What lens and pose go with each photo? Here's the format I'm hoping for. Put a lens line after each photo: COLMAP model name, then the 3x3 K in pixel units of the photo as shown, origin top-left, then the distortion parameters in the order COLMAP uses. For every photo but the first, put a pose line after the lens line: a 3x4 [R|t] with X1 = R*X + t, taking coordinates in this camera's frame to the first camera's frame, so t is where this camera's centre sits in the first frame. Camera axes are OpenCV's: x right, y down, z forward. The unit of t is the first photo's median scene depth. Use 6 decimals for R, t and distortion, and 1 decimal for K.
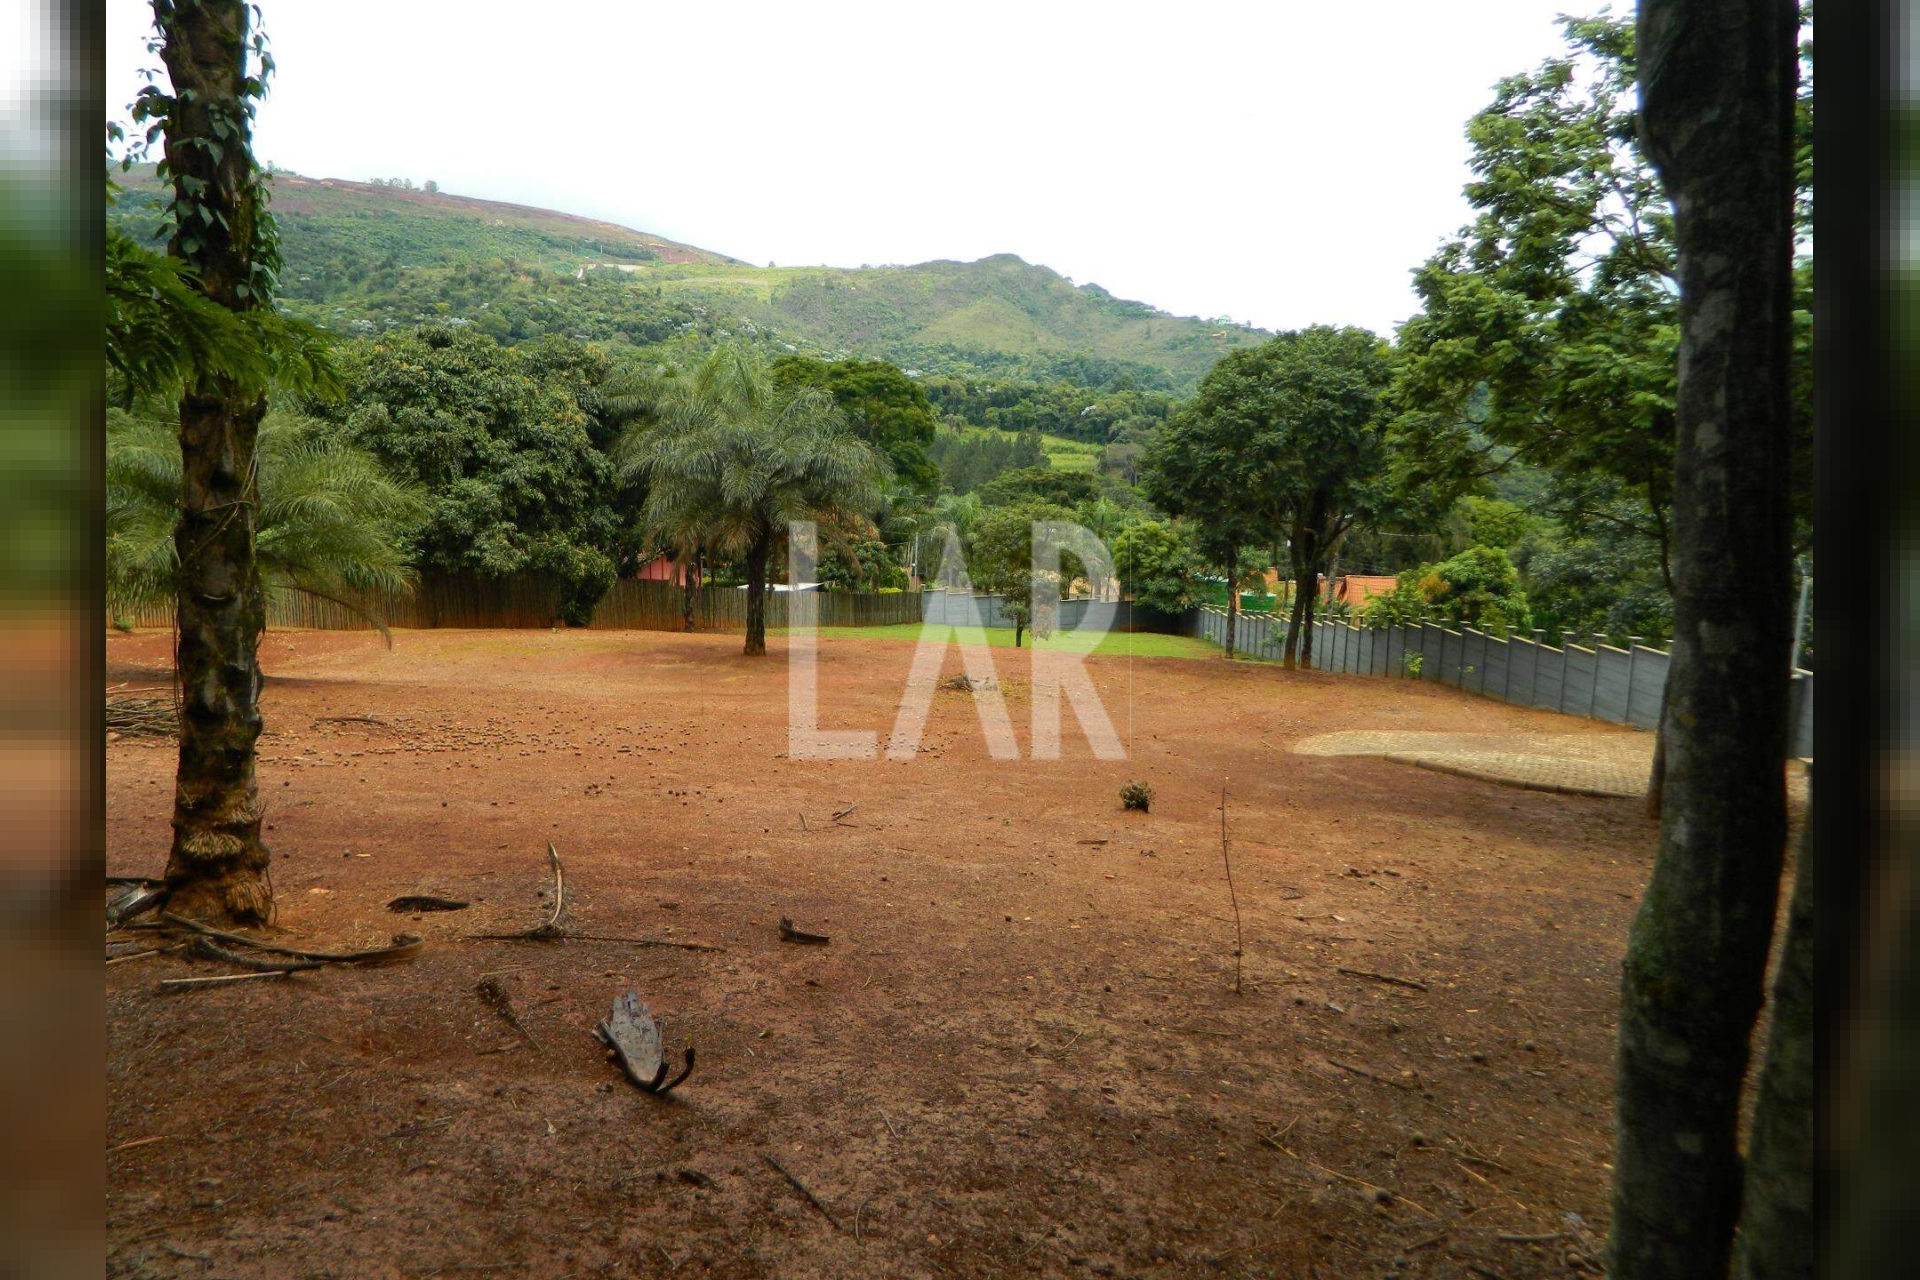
lens RADIAL K [[1291.7, 0, 954.2], [0, 1291.7, 618.6], [0, 0, 1]] dist [0.023939, -0.008571]
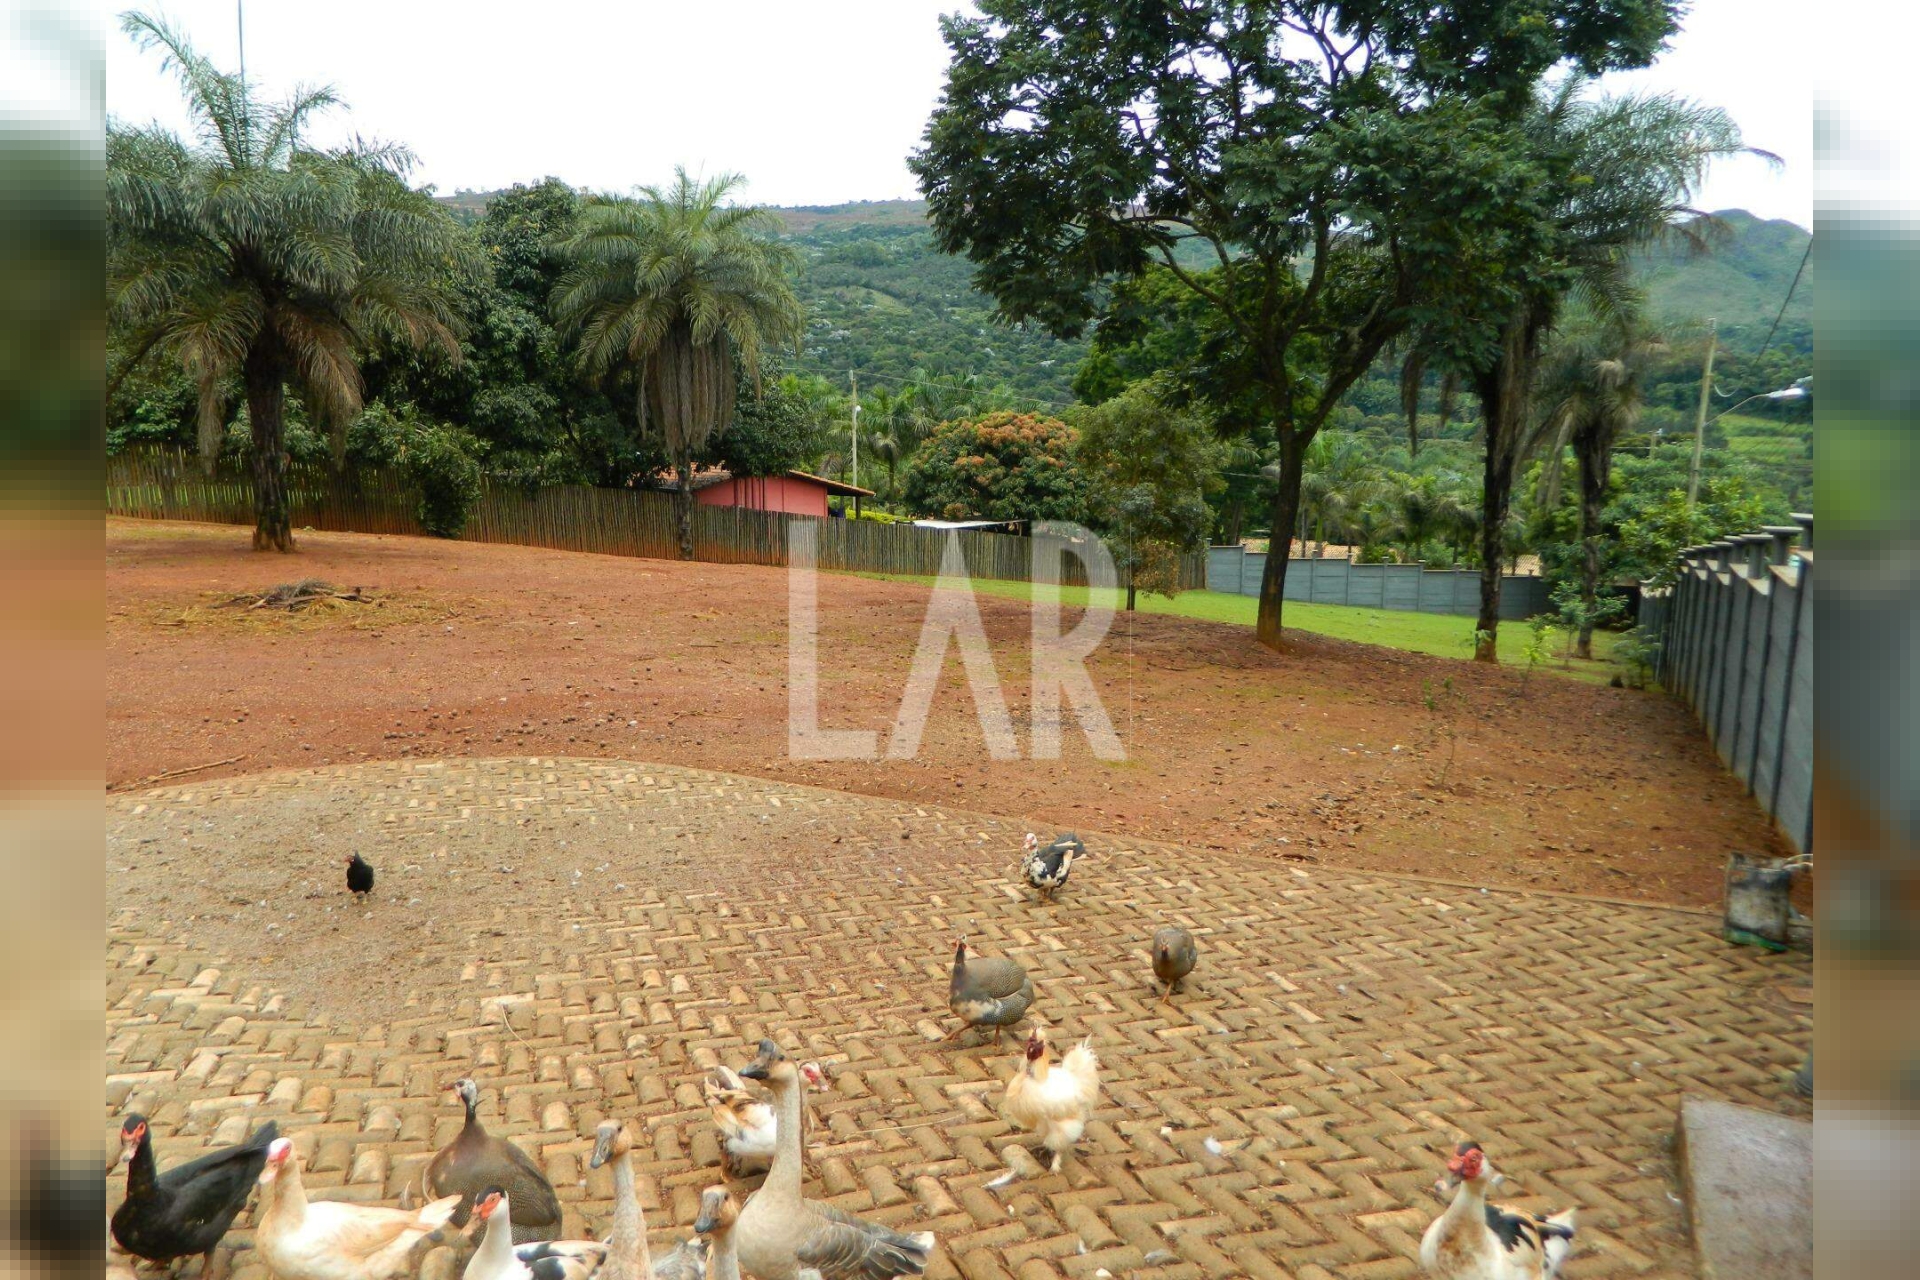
lens RADIAL K [[1293.8, 0, 957.0], [0, 1293.8, 620.9], [0, 0, 1]] dist [0.018126, -0.005668]
pose [[0.884662, 0.056390, -0.462811, 0.360919], [-0.053905, 0.998373, 0.018606, 0.027453], [0.463107, 0.008488, 0.886262, 0.514372]]
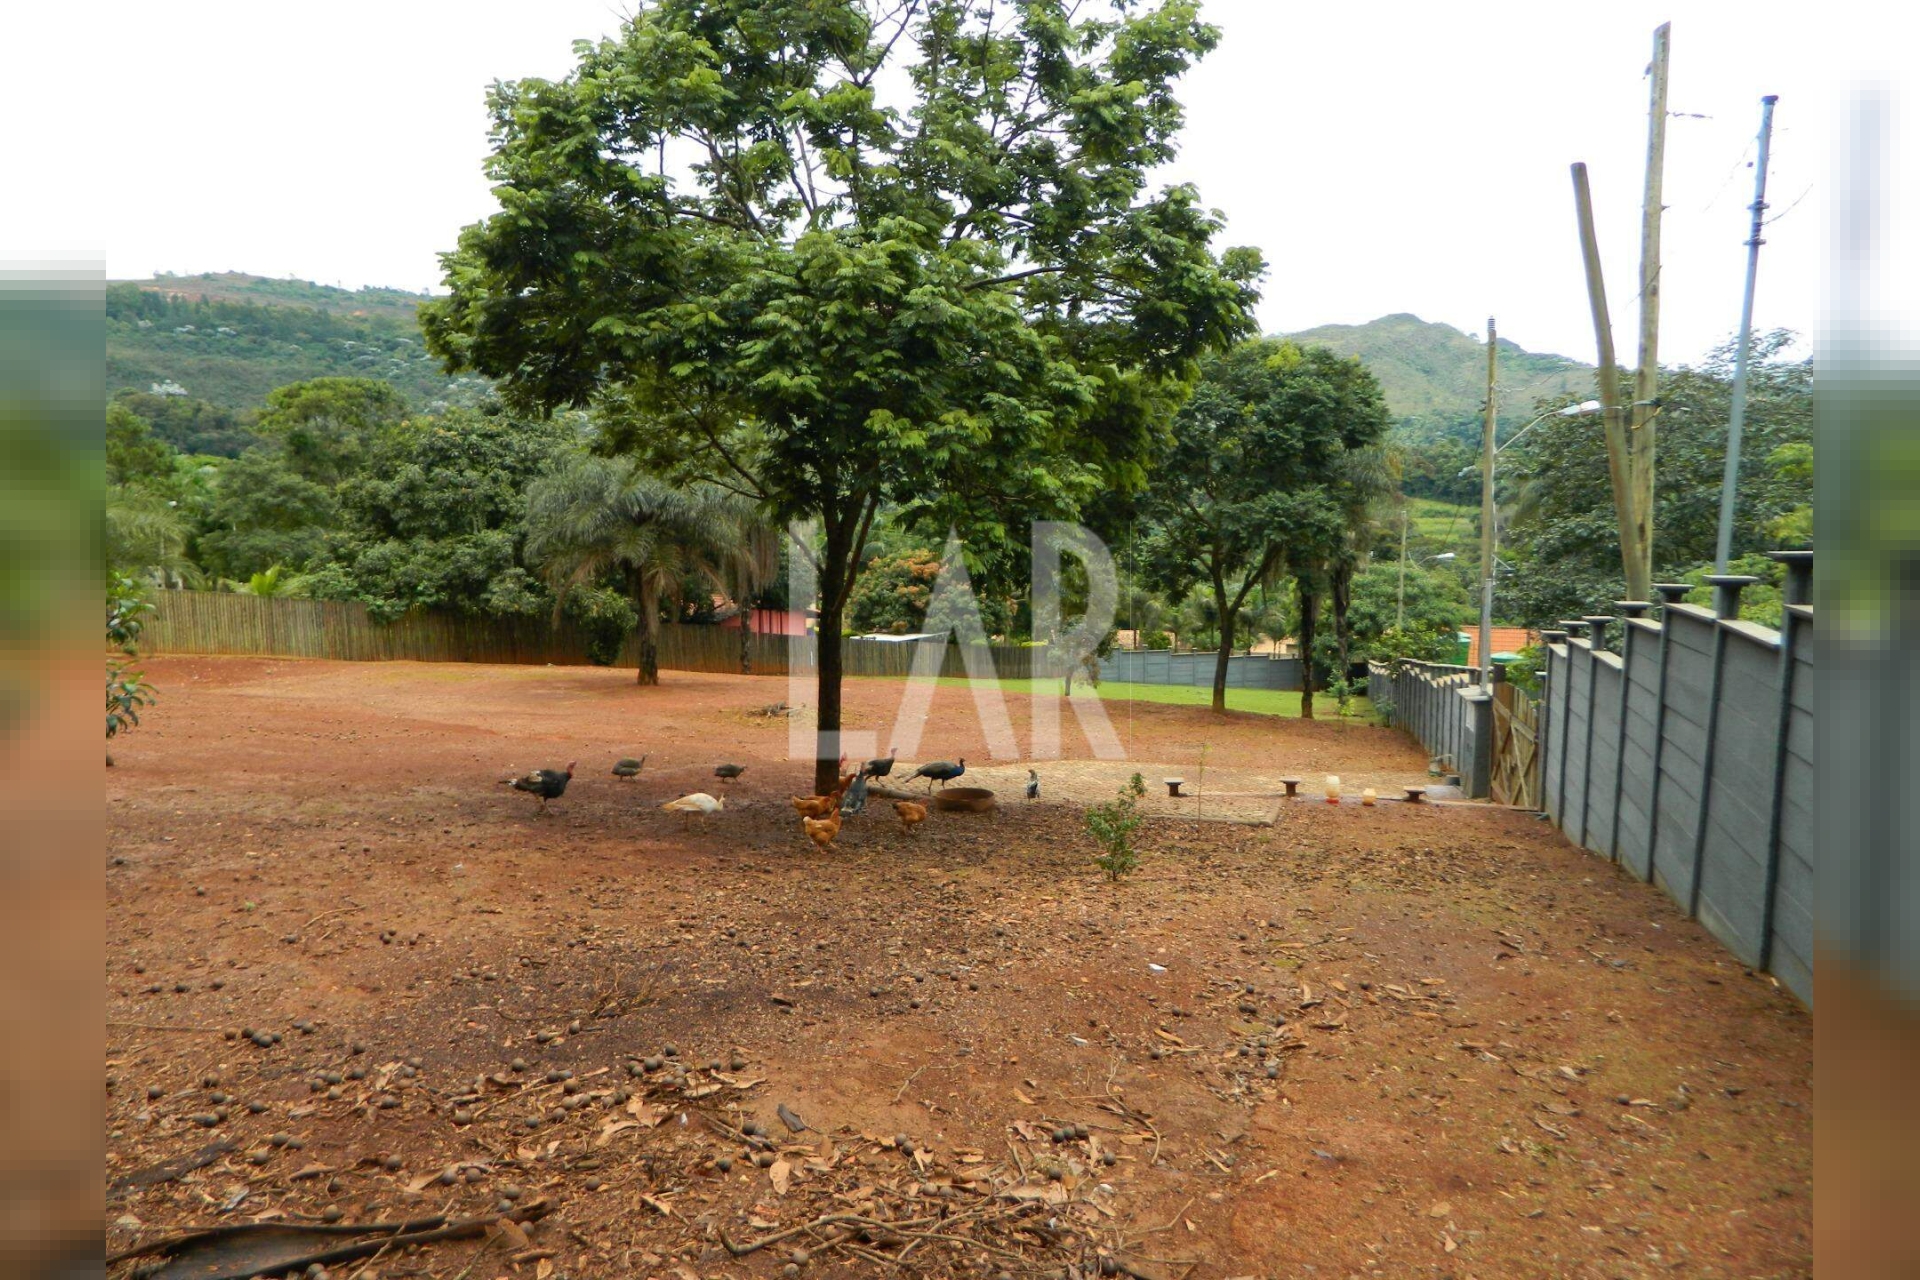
lens RADIAL K [[1292.4, 0, 958.4], [0, 1292.4, 618.5], [0, 0, 1]] dist [0.011372, -0.000727]
pose [[0.957512, -0.002123, -0.288387, 0.336594], [-0.014055, 0.998441, -0.054015, 0.023720], [0.288052, 0.055773, 0.955989, 0.050729]]
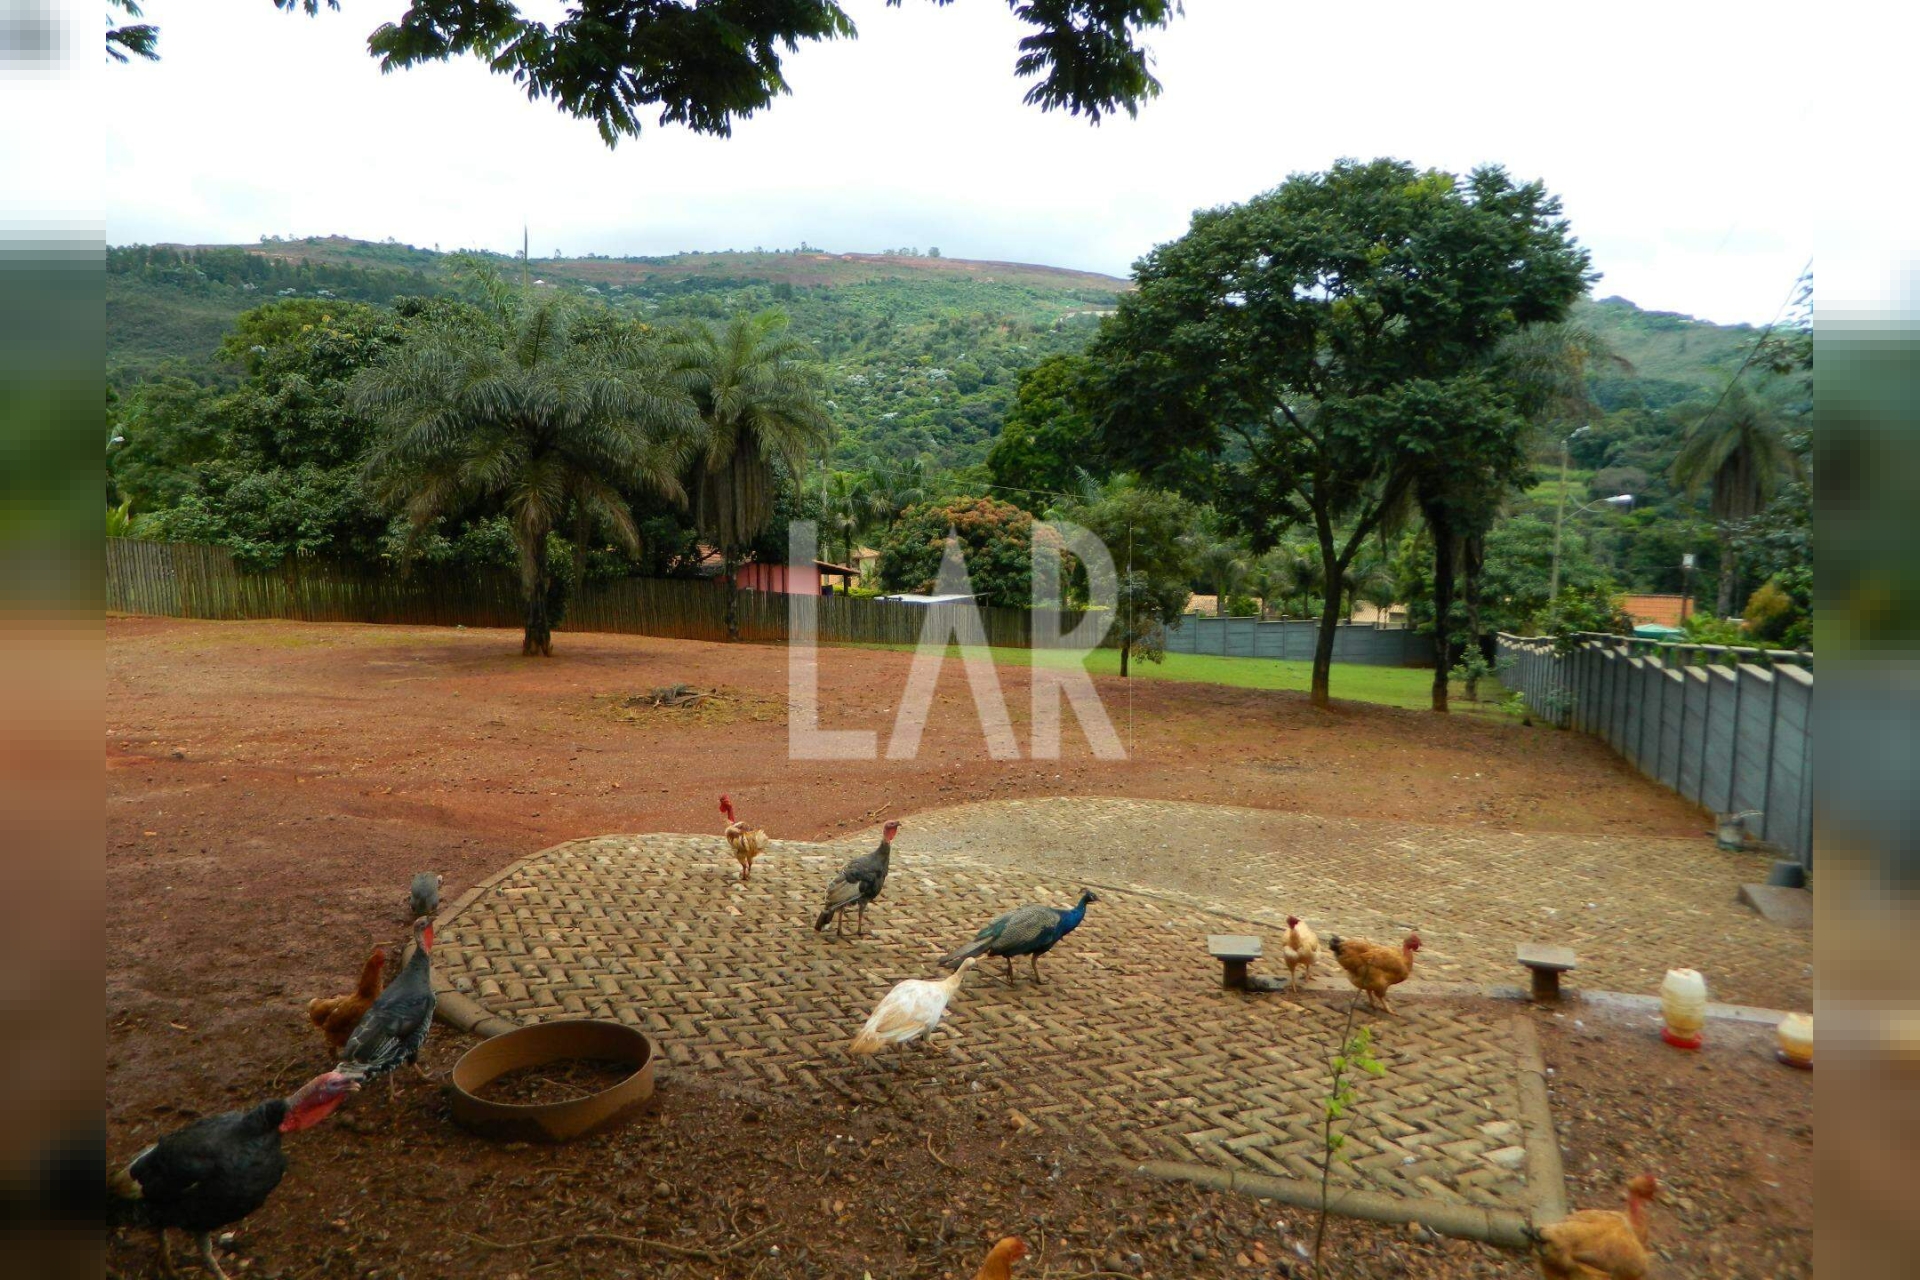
lens RADIAL K [[1293.8, 0, 957.0], [0, 1293.8, 620.9], [0, 0, 1]] dist [0.018126, -0.005668]
pose [[0.935893, 0.017345, -0.351858, 0.307490], [-0.027266, 0.999358, -0.023261, 0.015923], [0.351229, 0.031364, 0.935764, 0.302331]]
